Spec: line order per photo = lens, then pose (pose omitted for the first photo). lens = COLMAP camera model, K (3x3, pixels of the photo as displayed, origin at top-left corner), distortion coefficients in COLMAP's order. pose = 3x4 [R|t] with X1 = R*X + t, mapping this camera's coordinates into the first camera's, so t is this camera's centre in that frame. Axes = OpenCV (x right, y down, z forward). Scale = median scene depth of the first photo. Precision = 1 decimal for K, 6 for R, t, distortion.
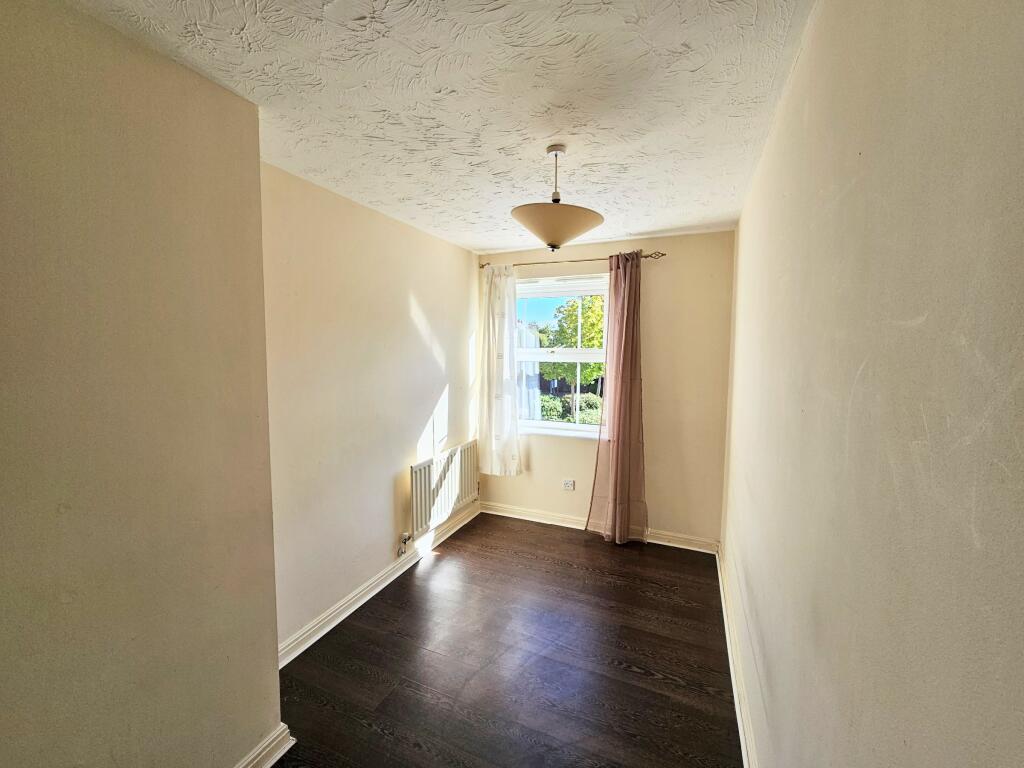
lens RADIAL K [[418.5, 0, 503.3], [0, 418.5, 383.5], [0, 0, 1]] dist [0.000707, -0.000137]
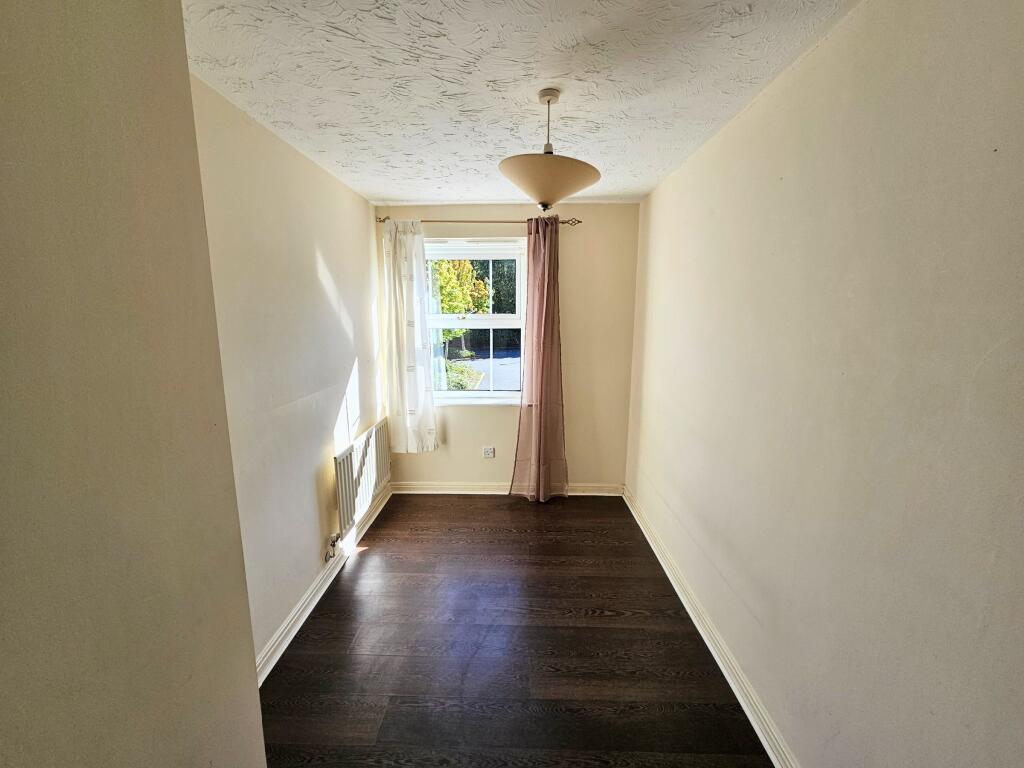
lens RADIAL K [[418.5, 0, 510.6], [0, 418.5, 382.8], [0, 0, 1]] dist [0.000707, -0.000137]
pose [[0.924965, -0.070449, 0.373465, -0.179833], [0.038740, 0.995028, 0.091752, -0.014842], [-0.378072, -0.070399, 0.923096, 0.084991]]
